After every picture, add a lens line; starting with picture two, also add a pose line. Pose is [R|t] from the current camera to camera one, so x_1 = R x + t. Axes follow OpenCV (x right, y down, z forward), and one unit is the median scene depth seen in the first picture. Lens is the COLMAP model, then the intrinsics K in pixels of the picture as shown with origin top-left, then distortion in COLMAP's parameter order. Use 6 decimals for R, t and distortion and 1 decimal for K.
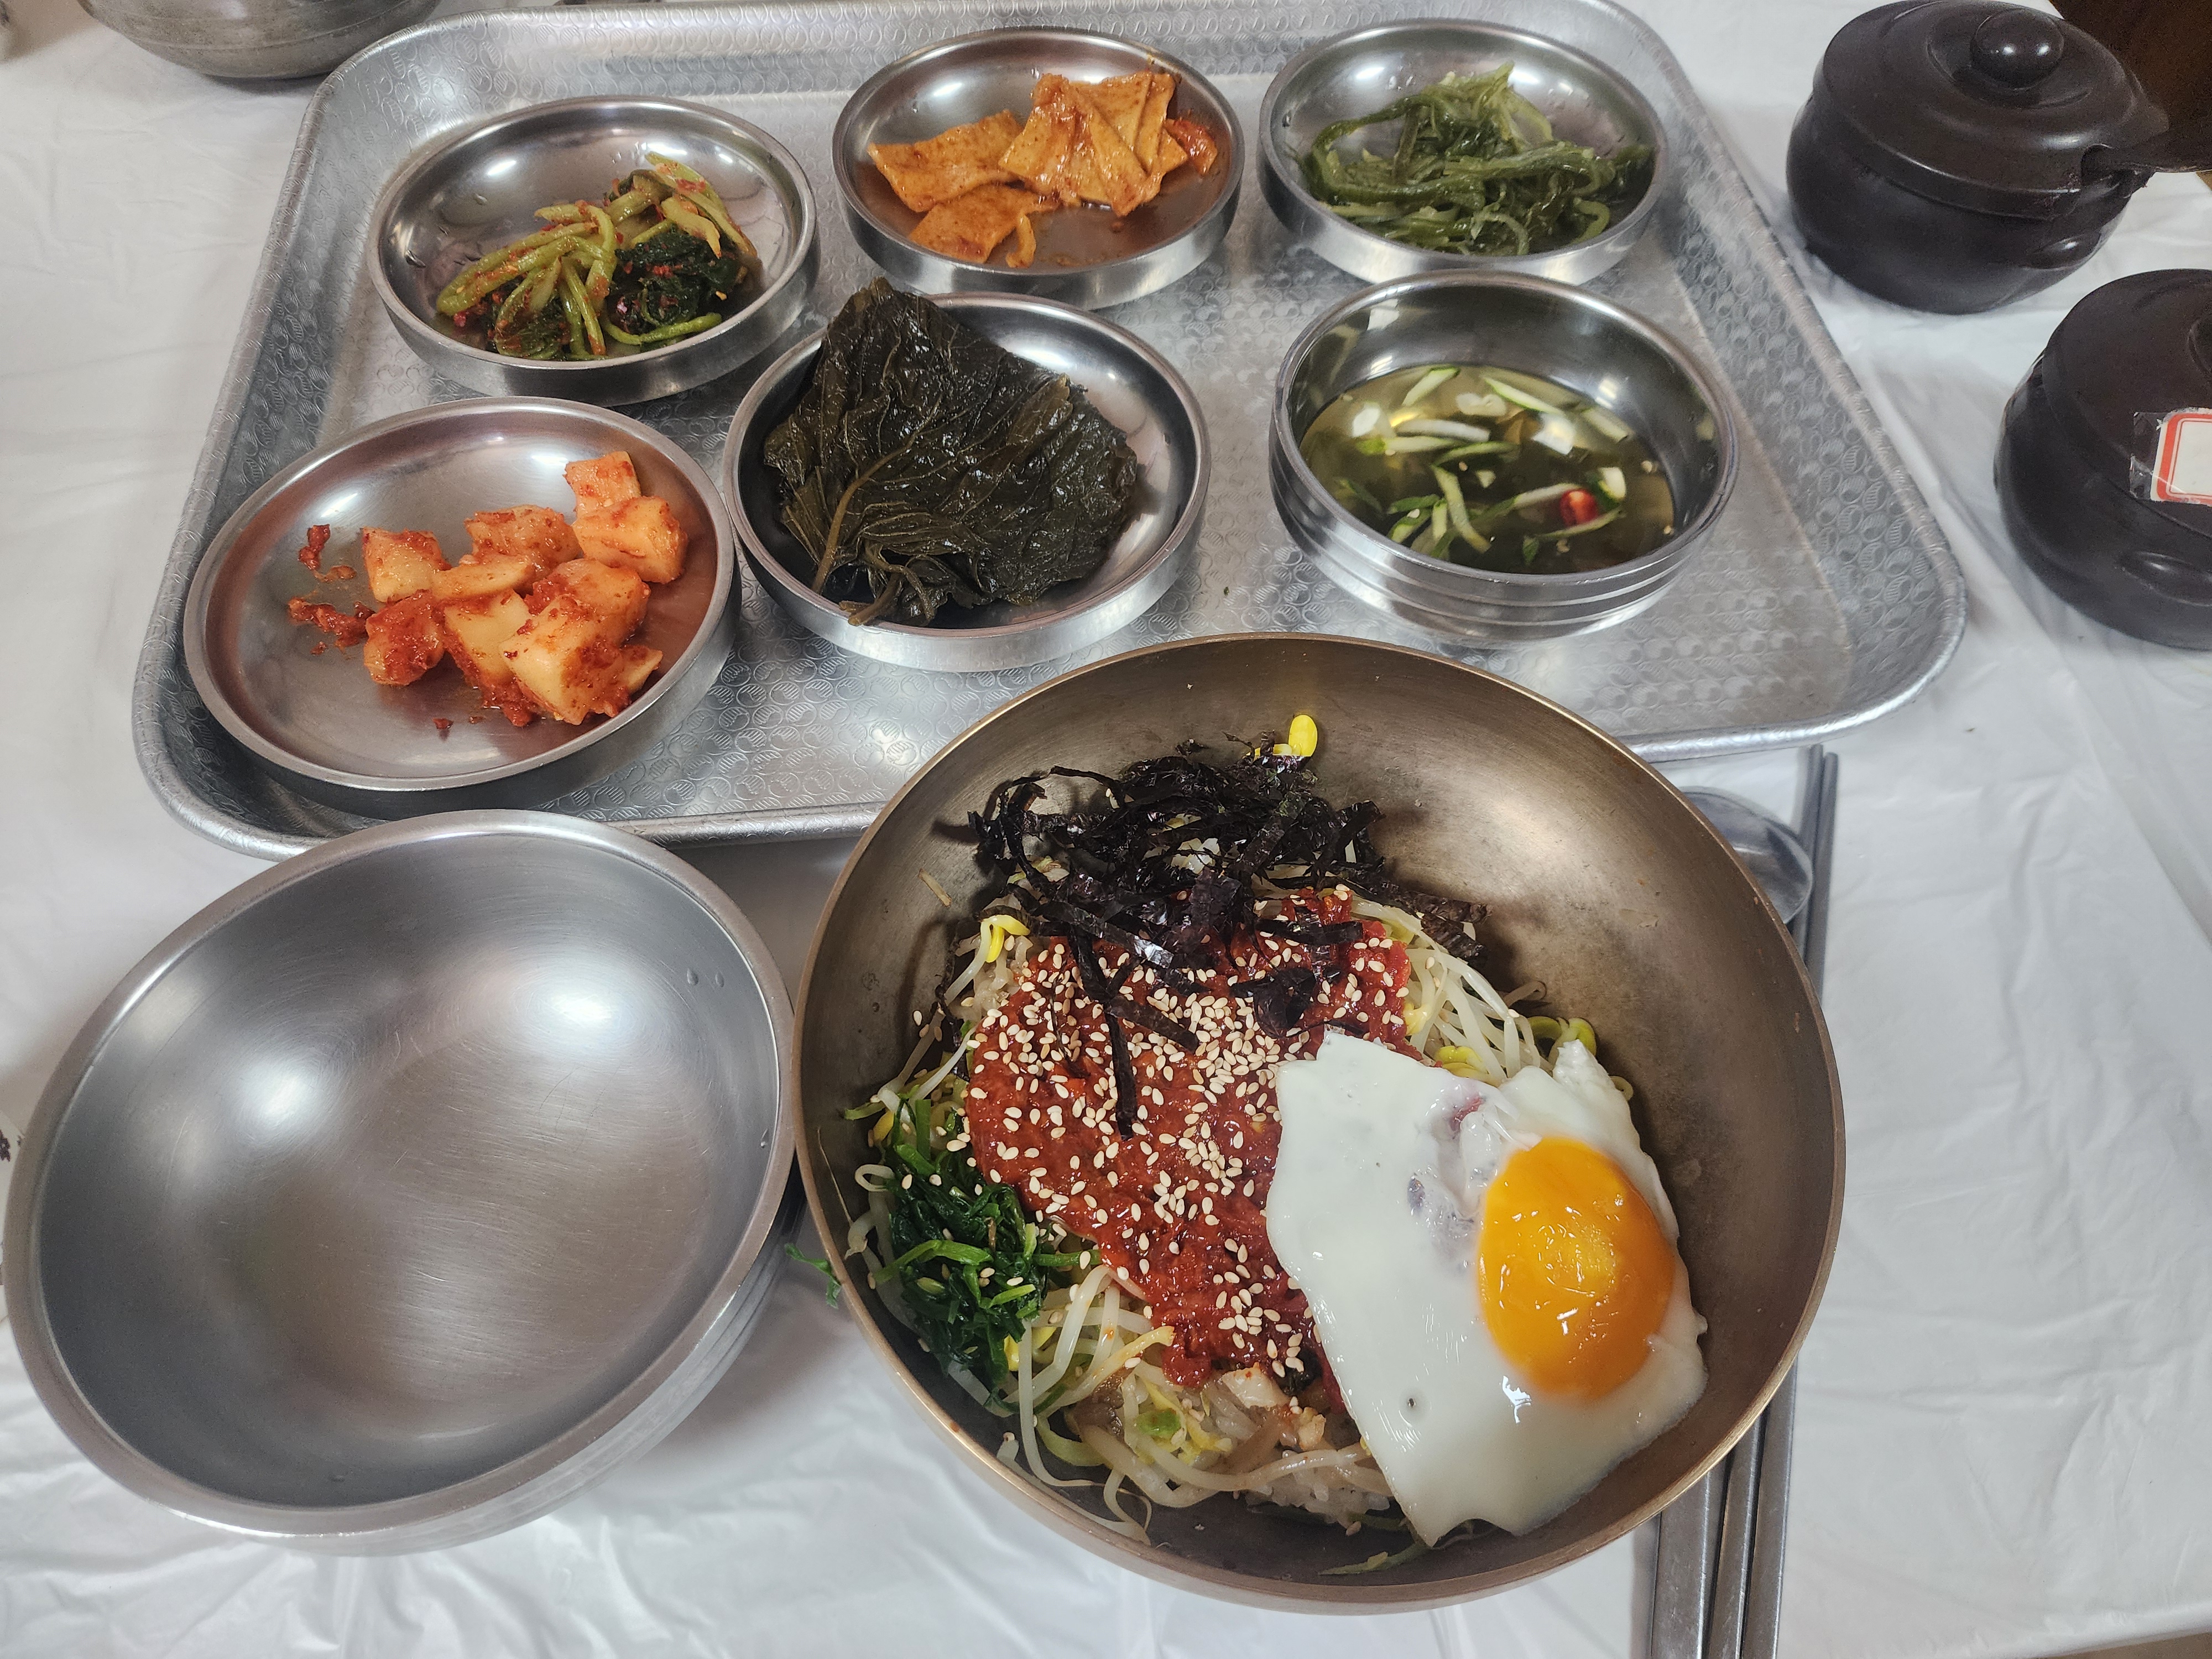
lens RADIAL K [[1522.8, 0, 1106.0], [0, 1522.8, 829.5], [0, 0, 1]] dist [0.076924, -0.121181]
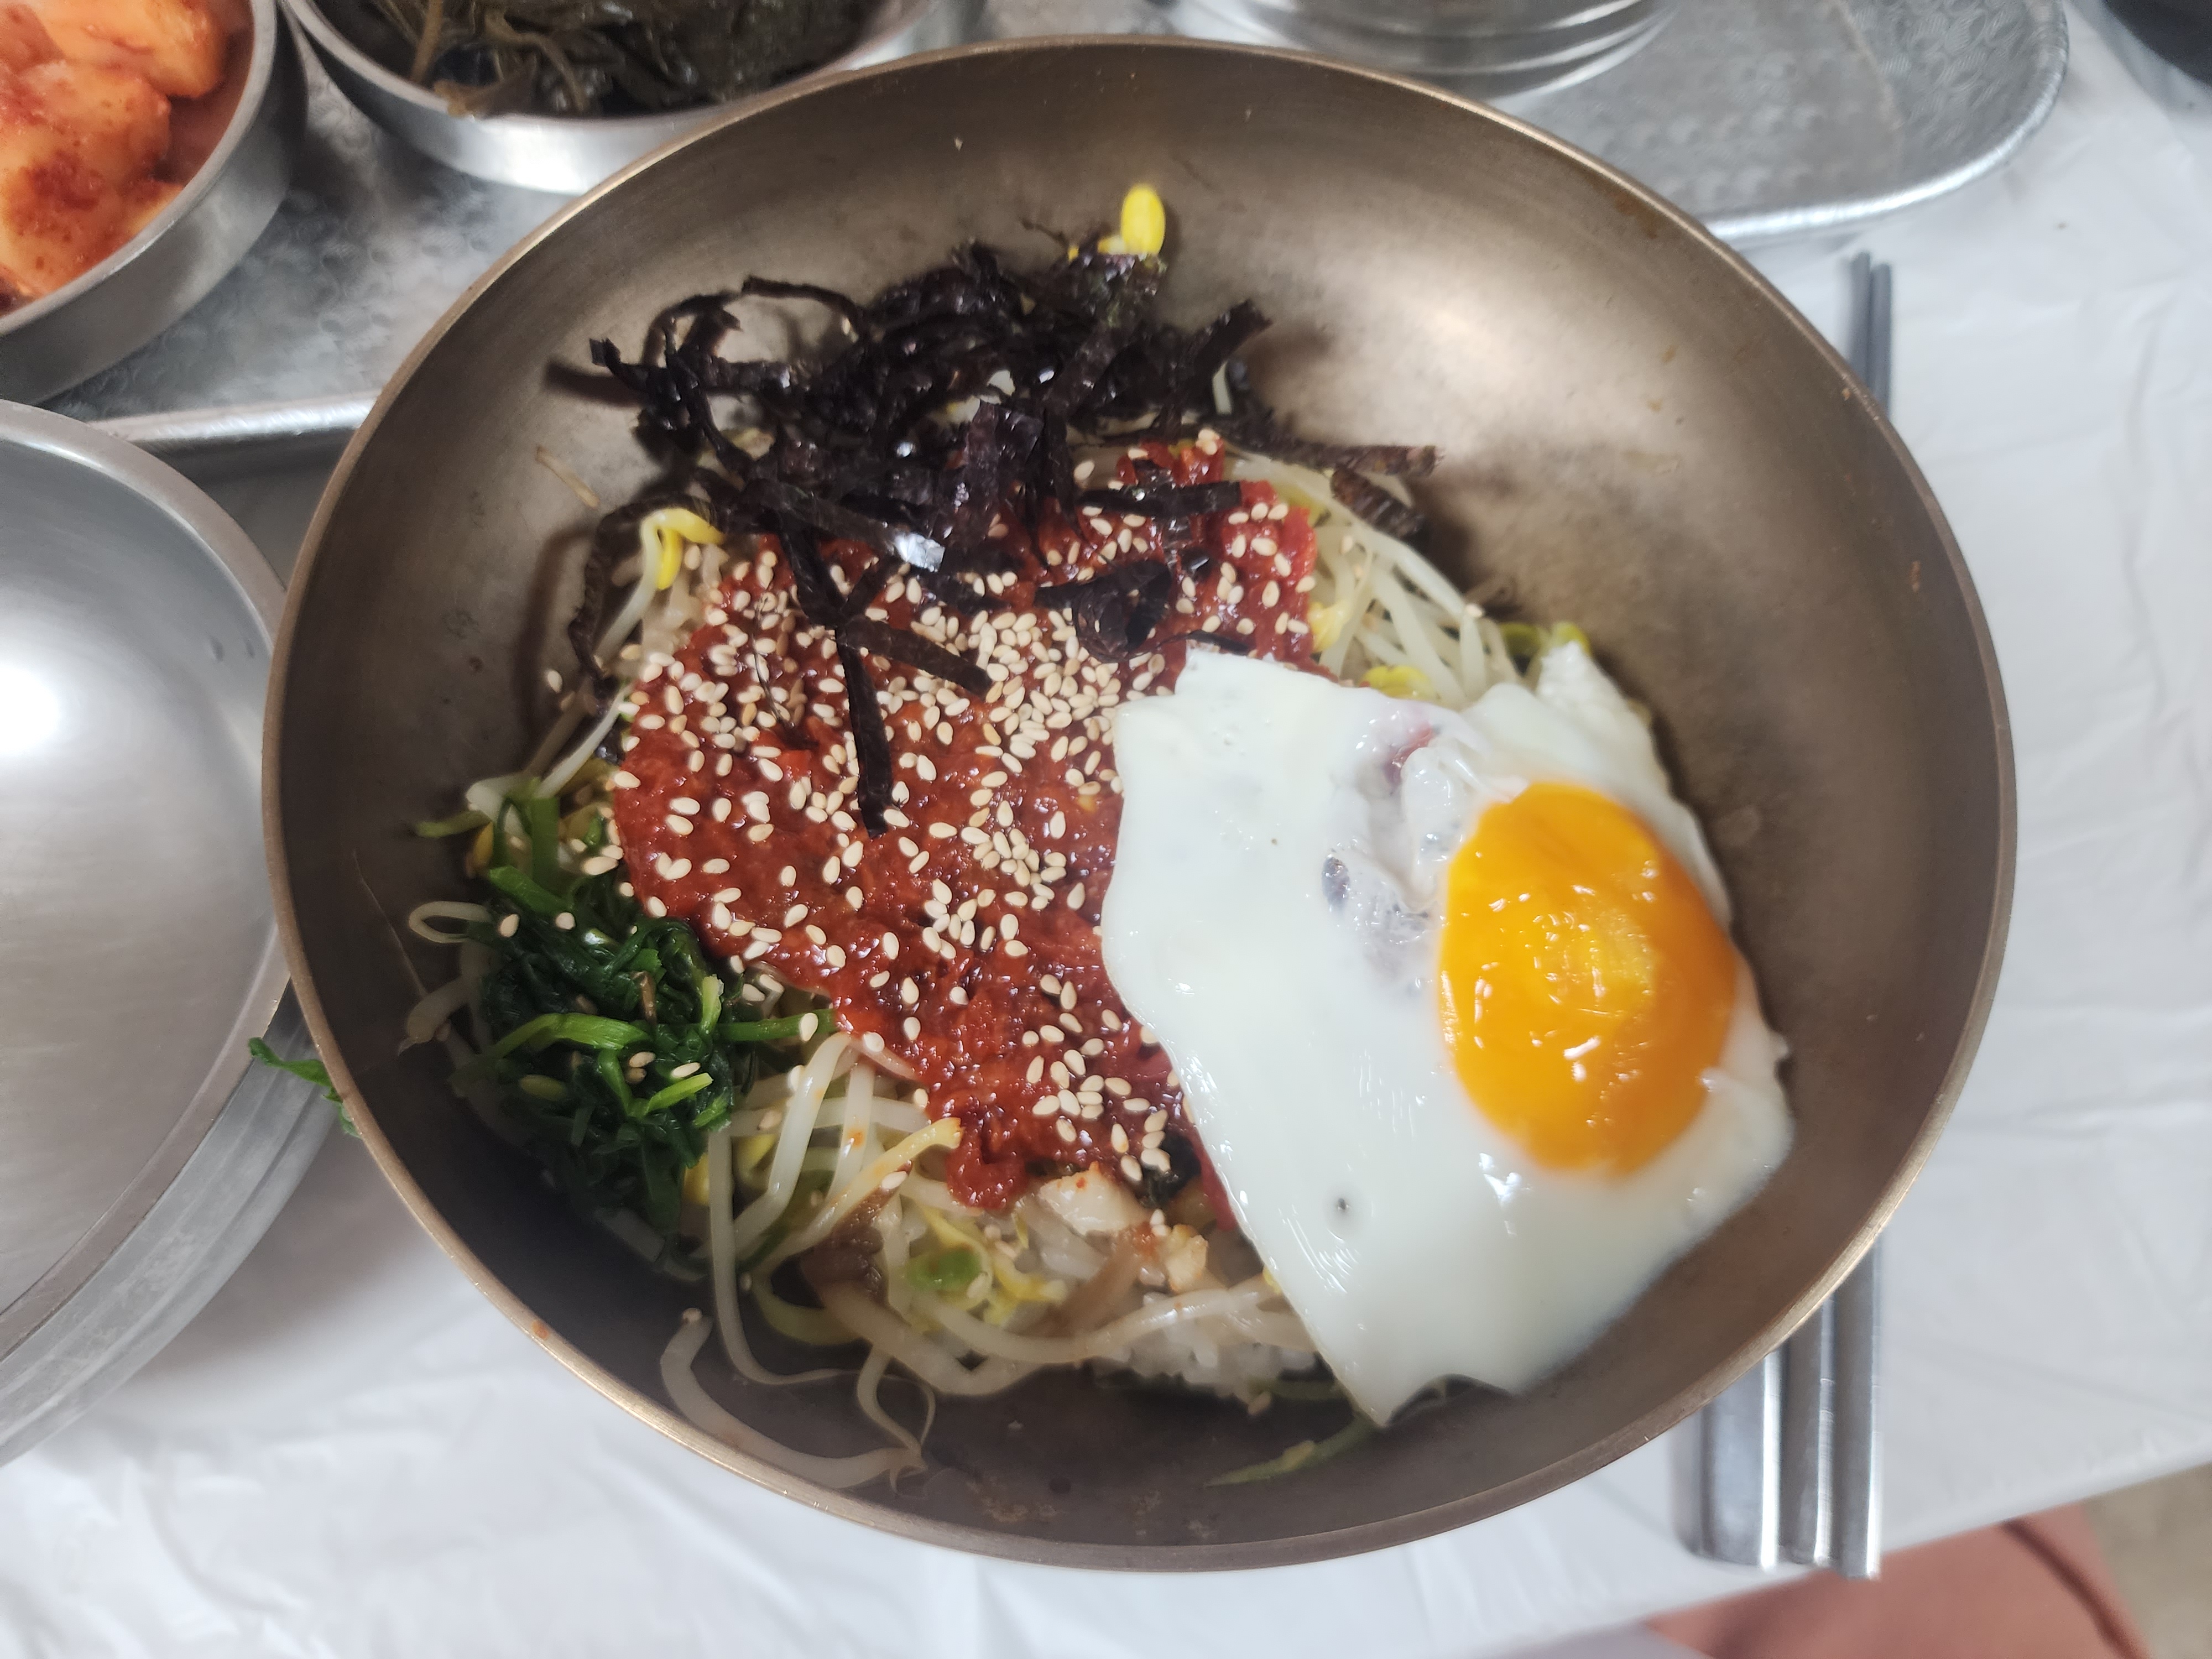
lens RADIAL K [[1522.8, 0, 1106.0], [0, 1522.8, 829.5], [0, 0, 1]] dist [0.076924, -0.121181]
pose [[0.996319, -0.073086, 0.044805, 0.077616], [0.065416, 0.985957, 0.153656, 0.108387], [-0.055406, -0.150160, 0.987108, 0.371872]]
